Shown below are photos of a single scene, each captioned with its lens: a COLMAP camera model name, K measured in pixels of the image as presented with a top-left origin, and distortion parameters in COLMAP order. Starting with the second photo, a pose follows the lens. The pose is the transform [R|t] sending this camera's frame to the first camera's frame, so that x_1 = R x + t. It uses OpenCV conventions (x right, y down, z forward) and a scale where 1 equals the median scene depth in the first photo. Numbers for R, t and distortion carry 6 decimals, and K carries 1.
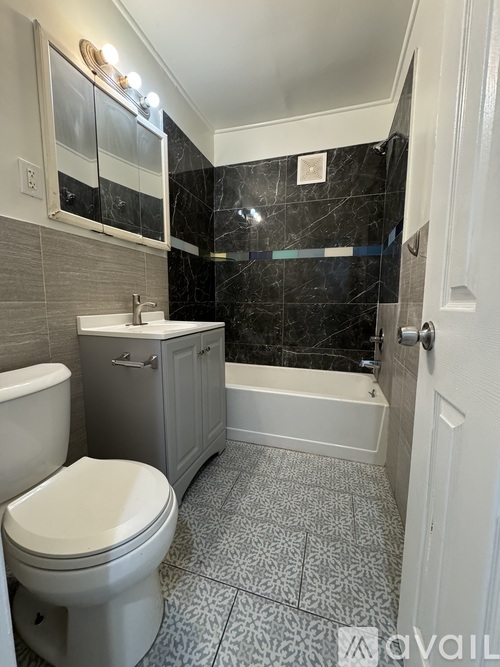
lens RADIAL K [[264.2, 0, 248.0], [0, 264.2, 332.8], [0, 0, 1]] dist [-0.007289, -0.000185]
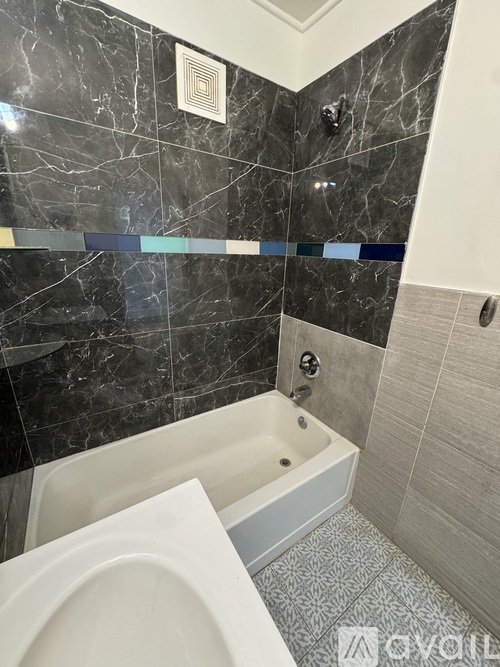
lens RADIAL K [[264.2, 0, 251.3], [0, 264.2, 333.7], [0, 0, 1]] dist [-0.007289, -0.000185]
pose [[0.624402, -0.227727, 0.747170, -0.207364], [0.059418, 0.967633, 0.245267, -0.250532], [-0.778840, -0.108750, 0.617723, 0.520698]]
